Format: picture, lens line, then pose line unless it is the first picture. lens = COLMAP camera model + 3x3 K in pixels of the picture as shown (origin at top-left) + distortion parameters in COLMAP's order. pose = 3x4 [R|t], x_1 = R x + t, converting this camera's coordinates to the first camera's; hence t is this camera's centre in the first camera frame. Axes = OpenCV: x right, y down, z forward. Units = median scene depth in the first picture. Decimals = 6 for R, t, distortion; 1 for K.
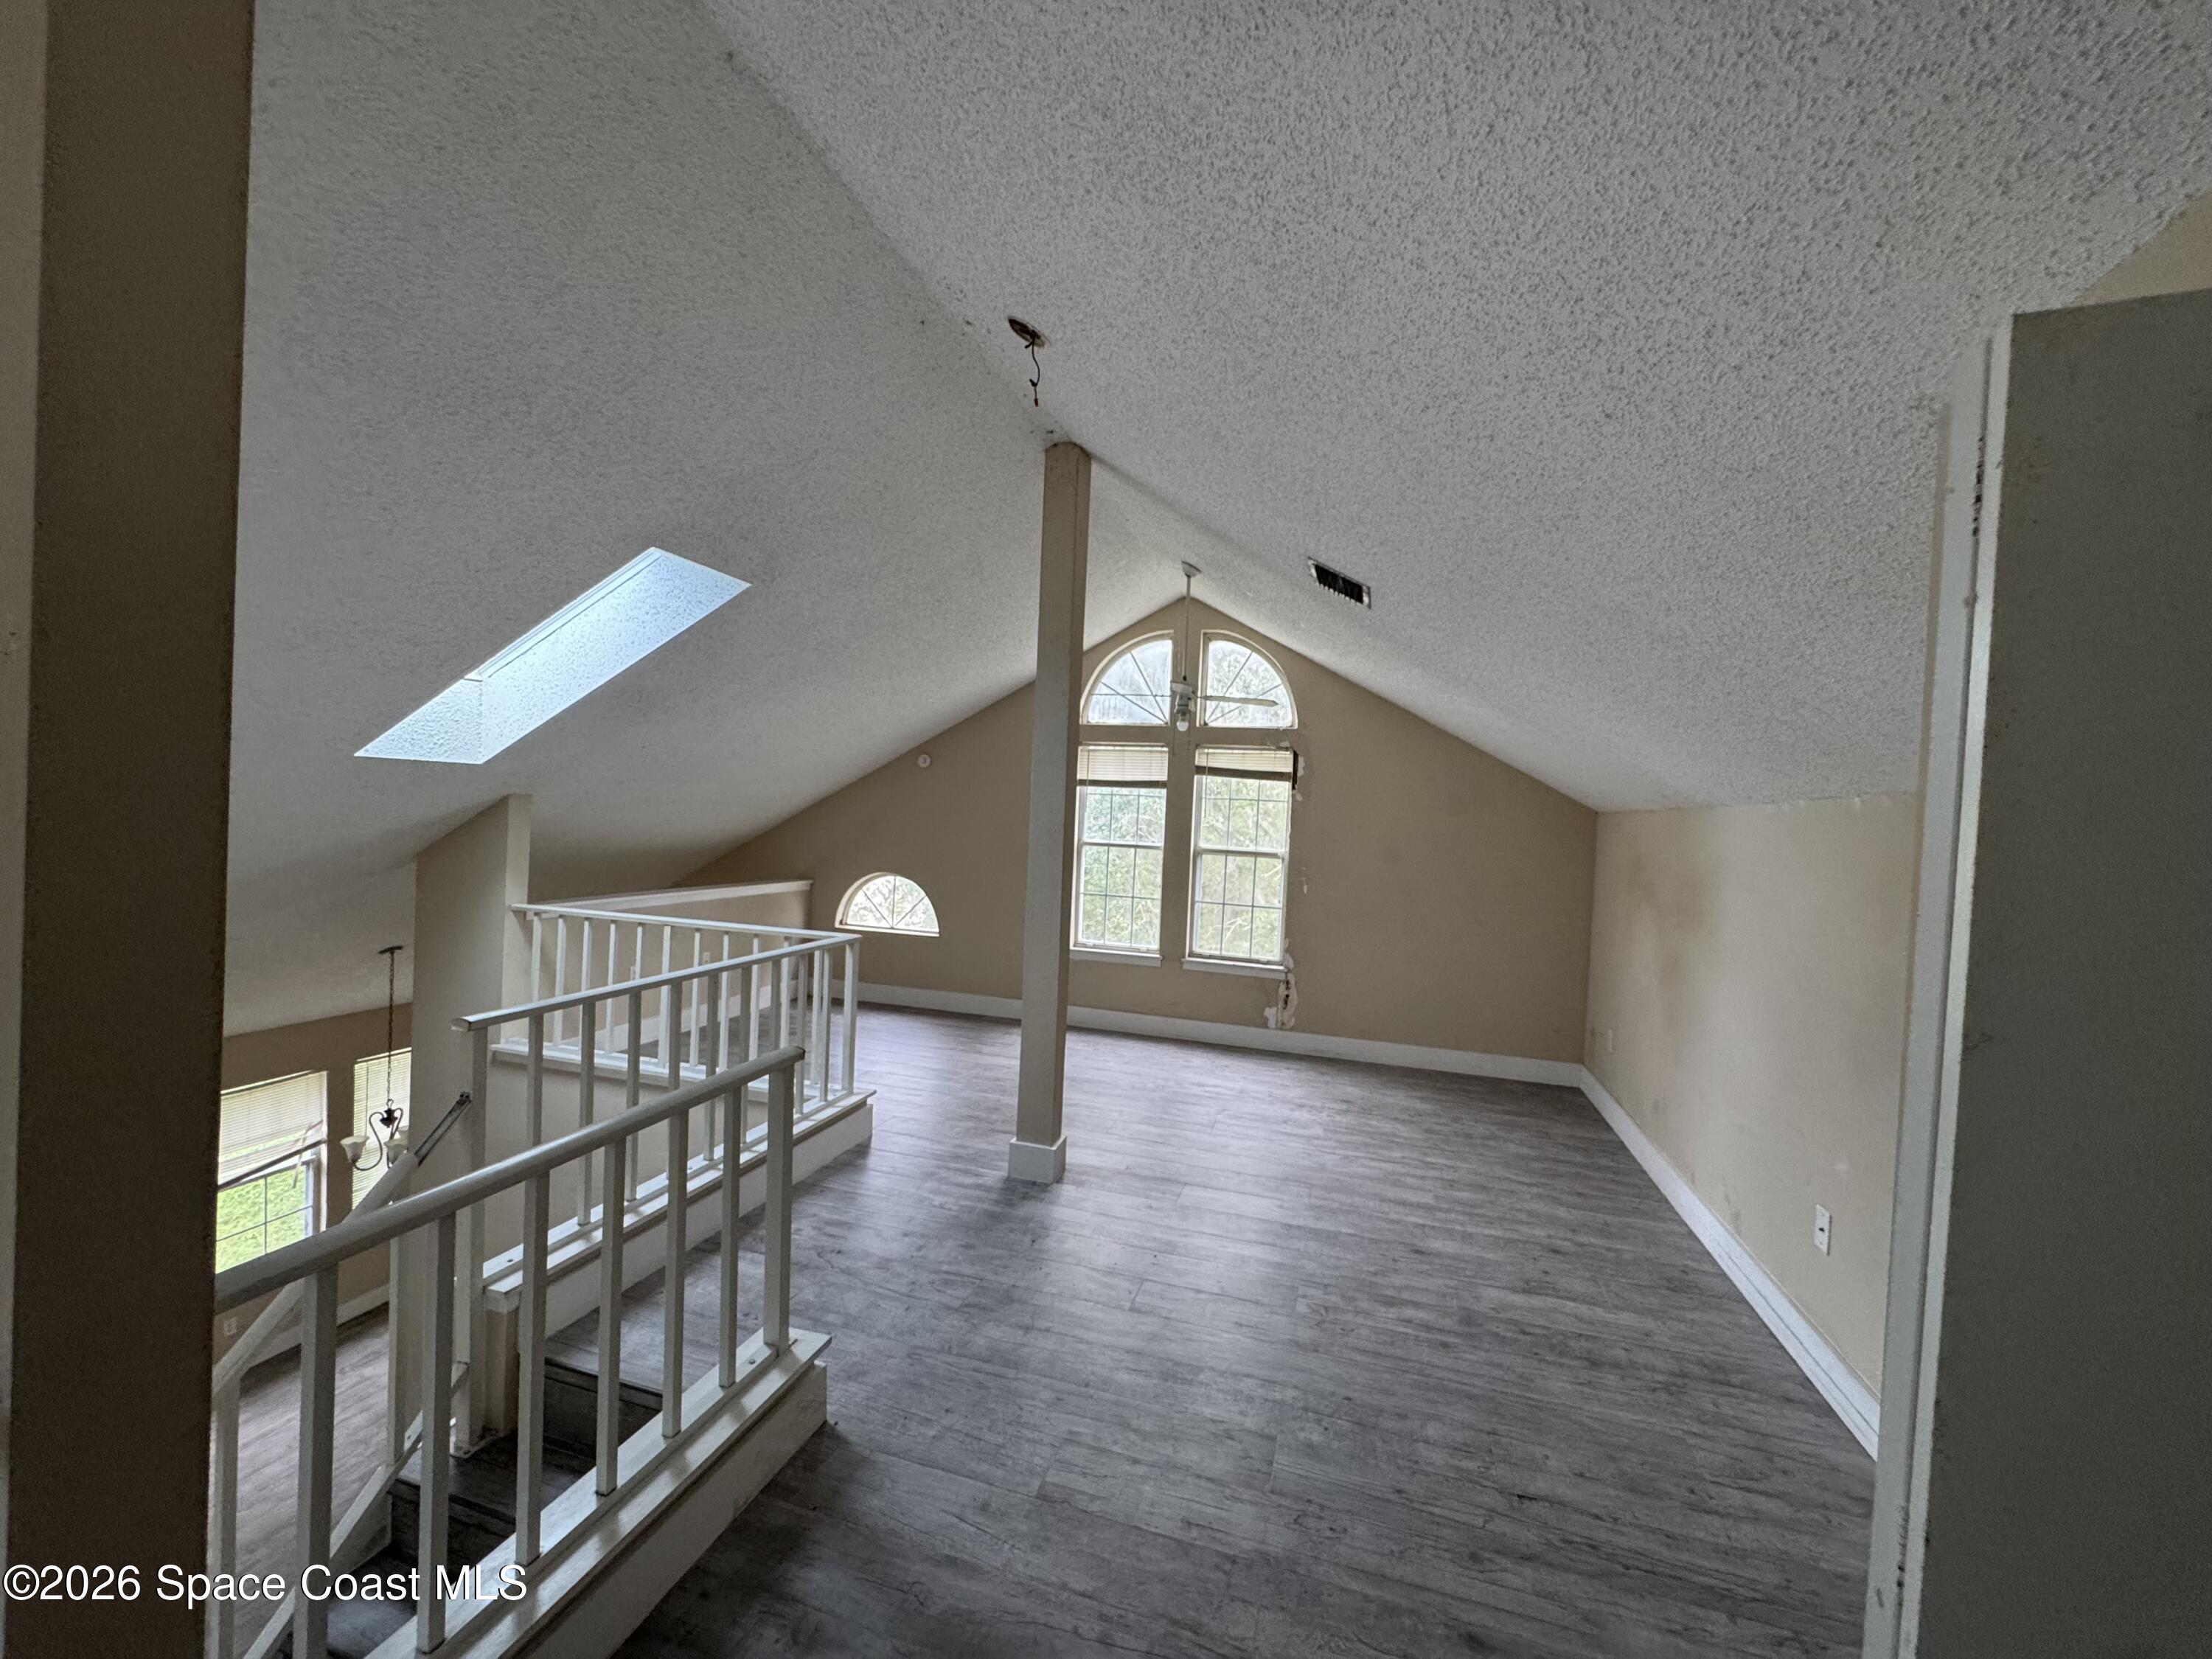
lens RADIAL K [[895.9, 0, 1106.0], [0, 895.9, 829.5], [0, 0, 1]] dist [-0.000600, 0.000277]
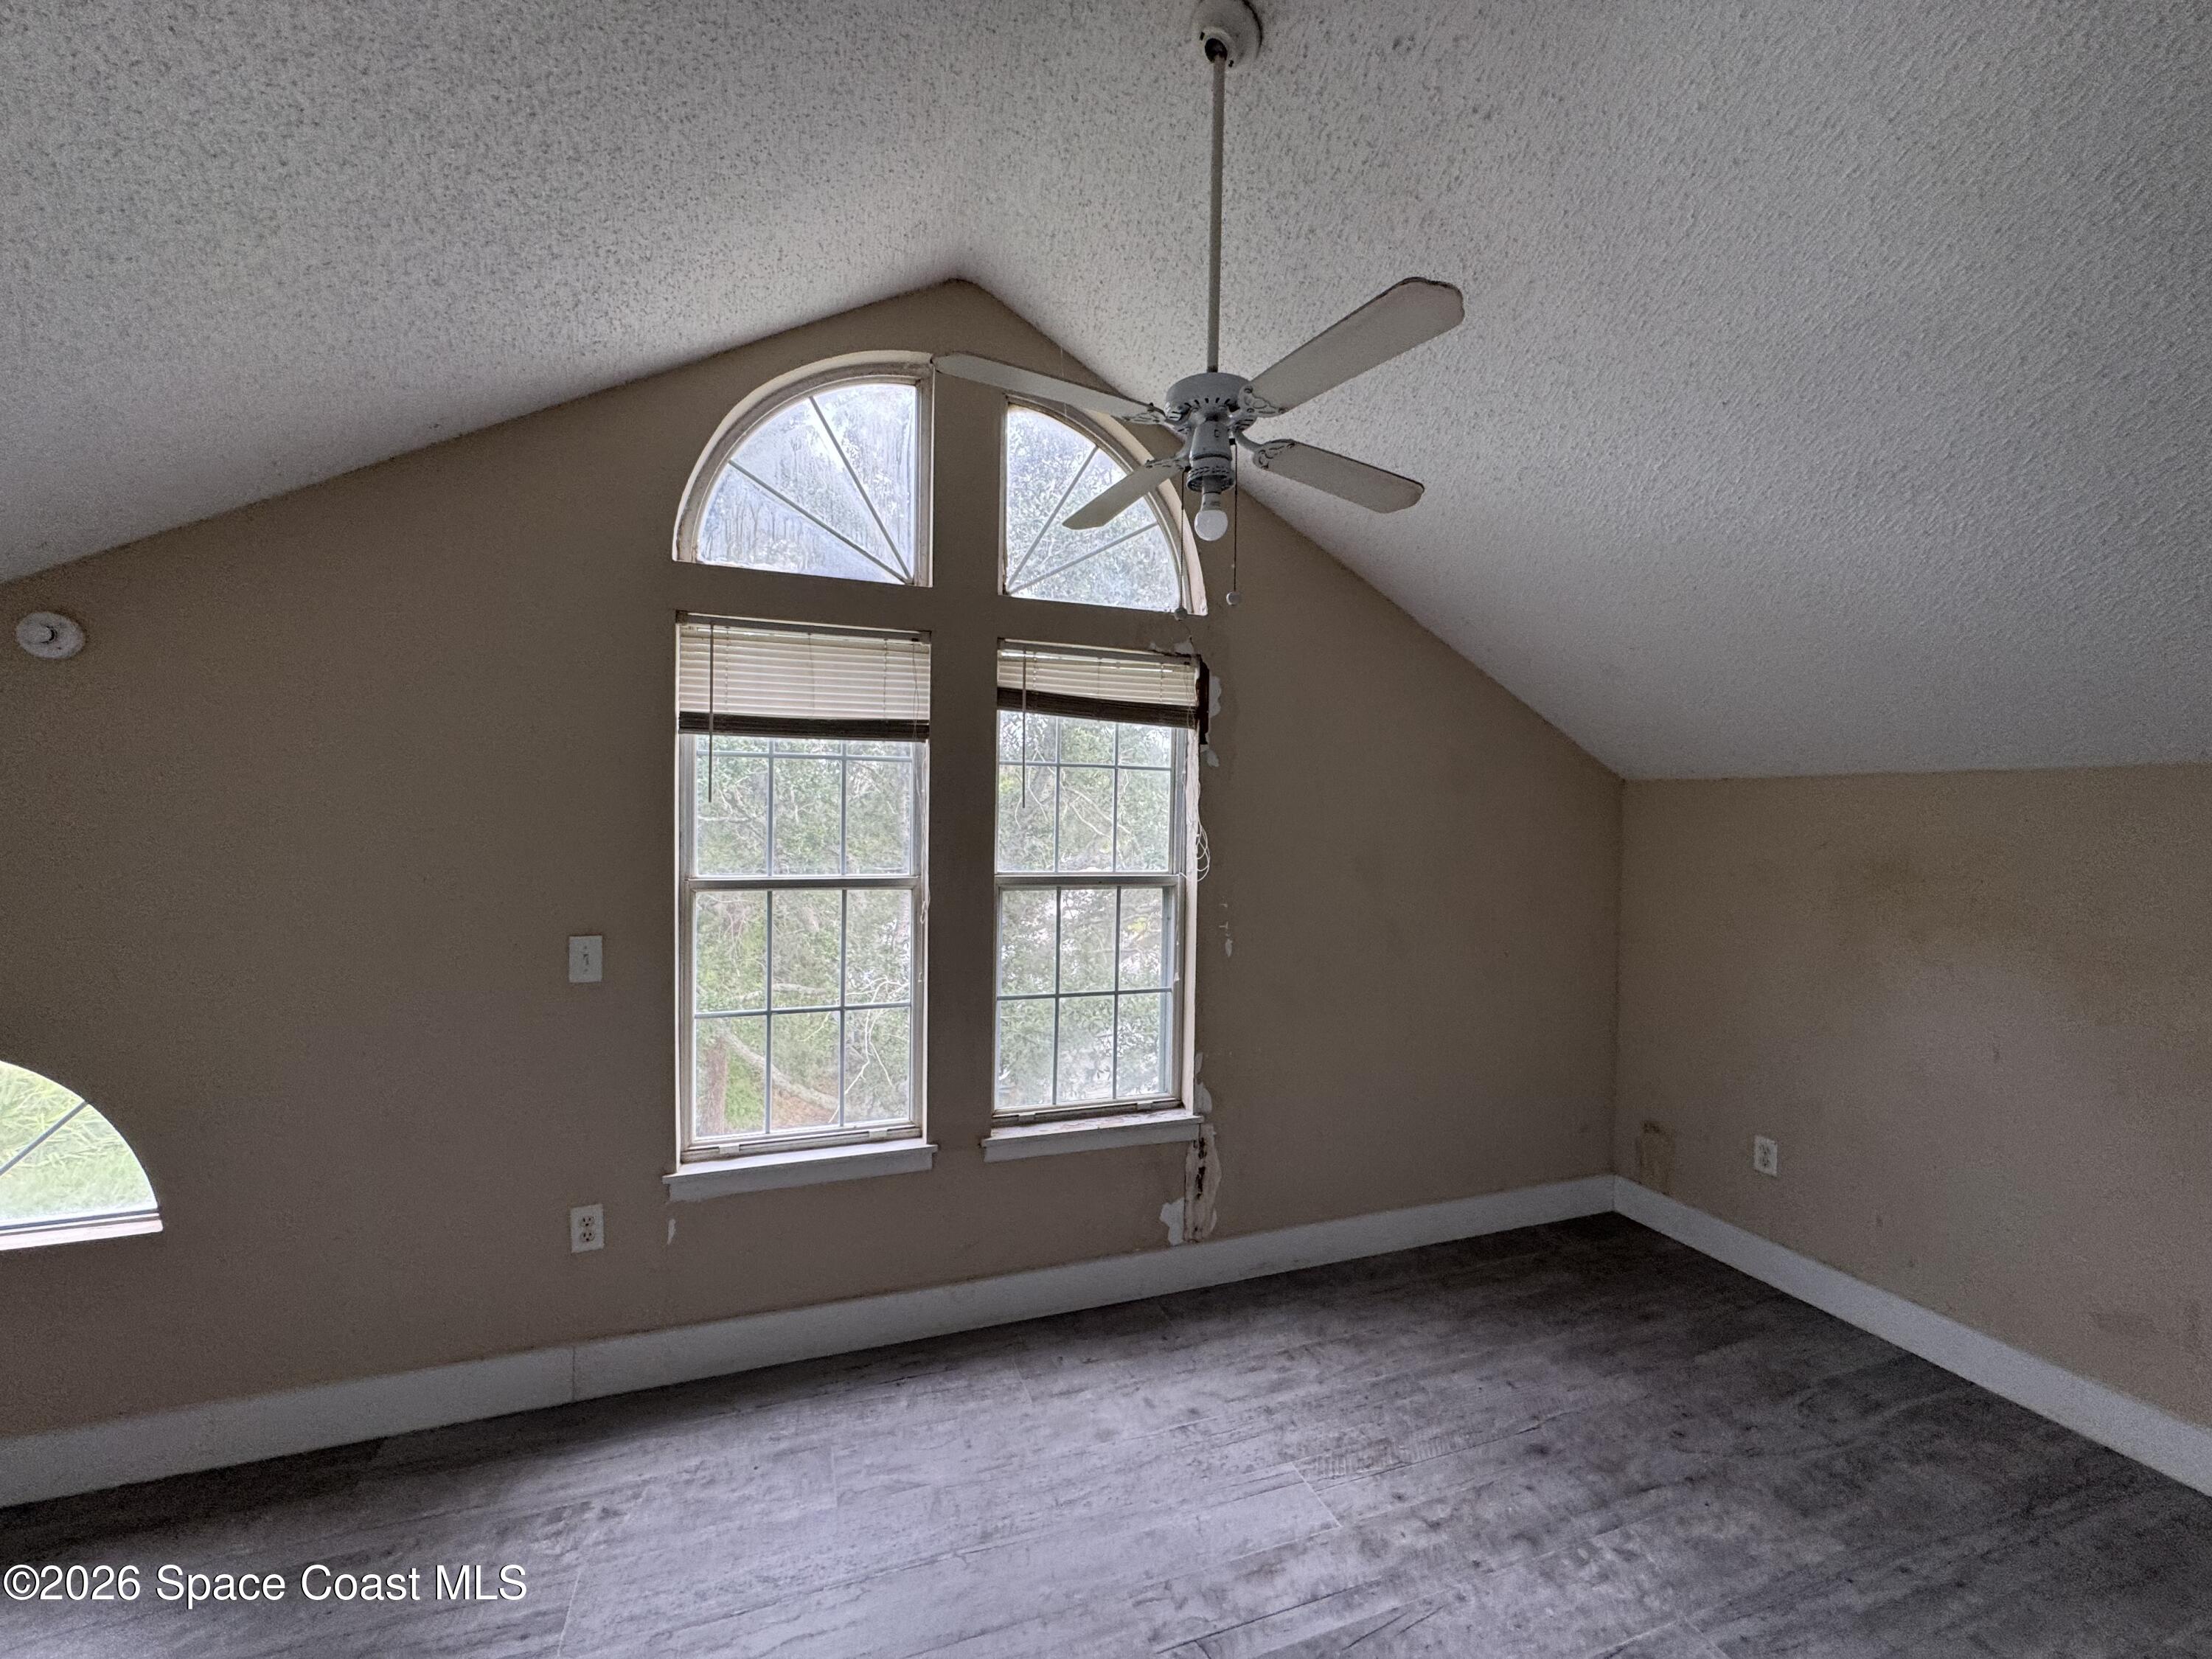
lens RADIAL K [[895.9, 0, 1106.0], [0, 895.9, 829.5], [0, 0, 1]] dist [-0.000600, 0.000277]
pose [[0.801219, -0.043857, 0.596762, -0.117323], [0.033870, 0.999035, 0.027947, -0.013240], [-0.597413, -0.002179, 0.801931, 0.626868]]
